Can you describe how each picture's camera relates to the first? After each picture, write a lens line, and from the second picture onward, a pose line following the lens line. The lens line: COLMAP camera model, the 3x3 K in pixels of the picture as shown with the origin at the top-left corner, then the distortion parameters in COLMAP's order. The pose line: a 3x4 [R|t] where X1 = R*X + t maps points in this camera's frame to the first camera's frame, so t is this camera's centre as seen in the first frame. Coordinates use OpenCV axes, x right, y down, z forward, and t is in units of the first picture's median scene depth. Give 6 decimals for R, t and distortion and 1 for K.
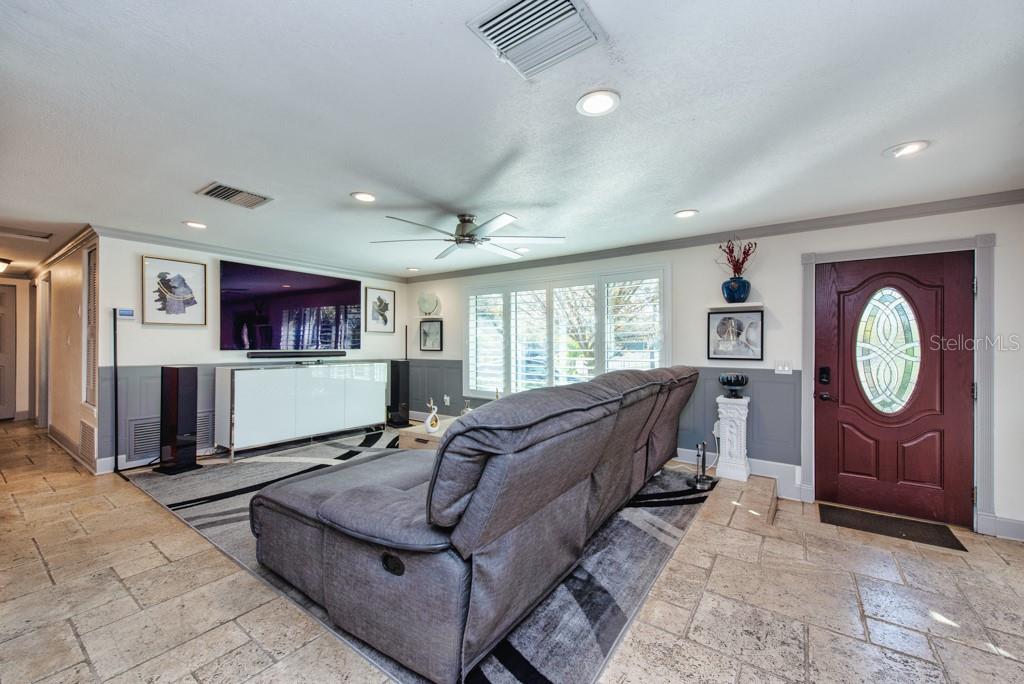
lens RADIAL K [[401.7, 0, 504.9], [0, 401.7, 346.2], [0, 0, 1]] dist [0.011459, -0.002041]
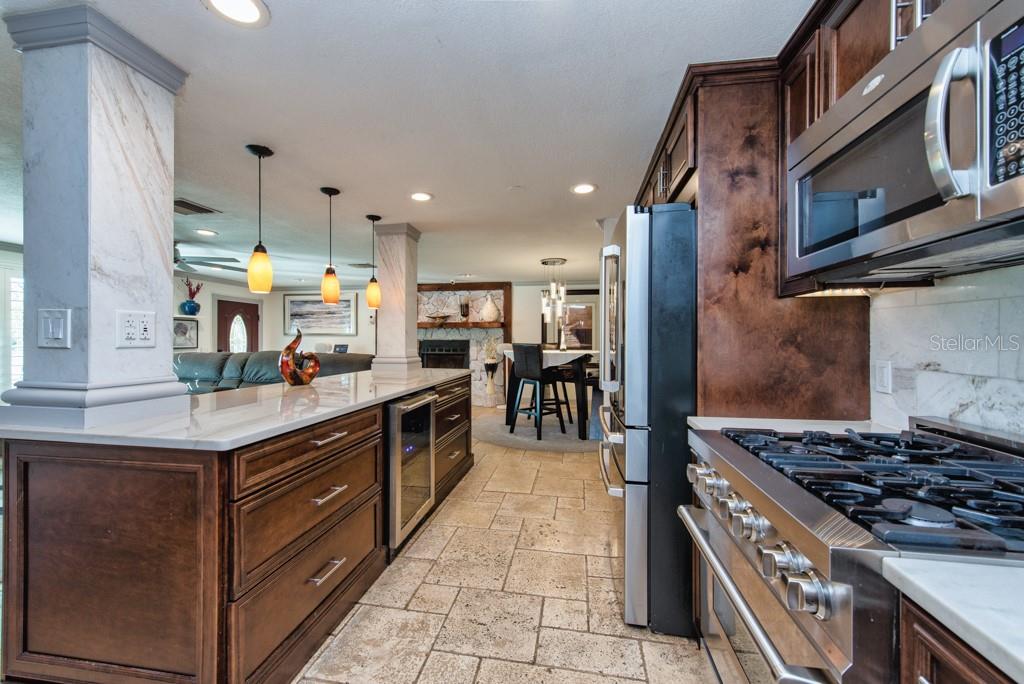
lens RADIAL K [[401.7, 0, 506.4], [0, 401.7, 341.2], [0, 0, 1]] dist [0.011459, -0.002041]
pose [[-0.424819, -0.008577, 0.905238, -1.471912], [-0.001769, 0.999961, 0.008645, -0.013117], [-0.905277, 0.002071, -0.424817, 0.479795]]
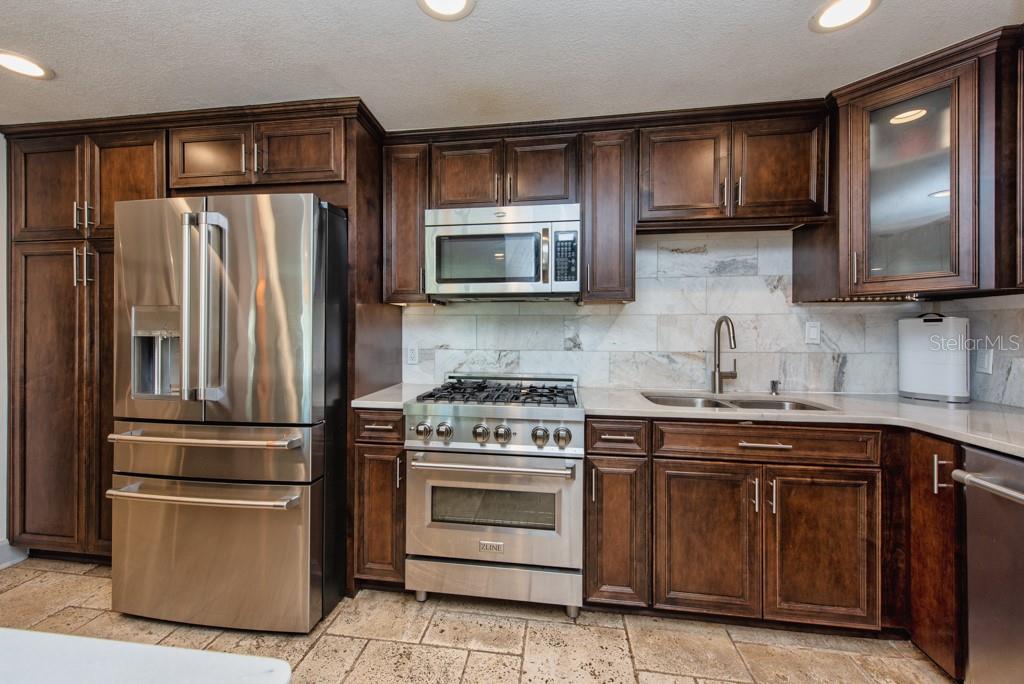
lens RADIAL K [[401.7, 0, 509.8], [0, 401.7, 333.7], [0, 0, 1]] dist [0.011459, -0.002041]
pose [[-0.891265, -0.002645, -0.453476, -1.143762], [-0.004977, 0.999980, 0.003949, -0.013803], [0.453456, 0.005777, -0.891260, 0.633144]]
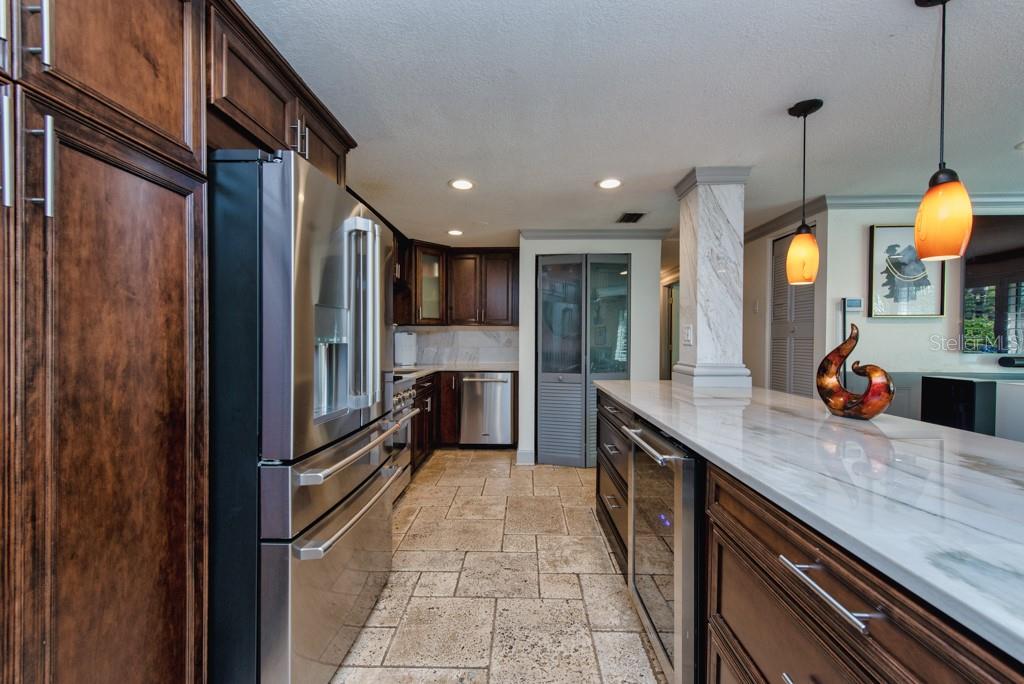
lens RADIAL K [[401.7, 0, 516.4], [0, 401.7, 342.2], [0, 0, 1]] dist [0.011459, -0.002041]
pose [[0.566009, 0.003961, -0.824390, -0.629461], [-0.000394, 0.999990, 0.004534, -0.011011], [0.824399, -0.002242, 0.566004, 0.030047]]
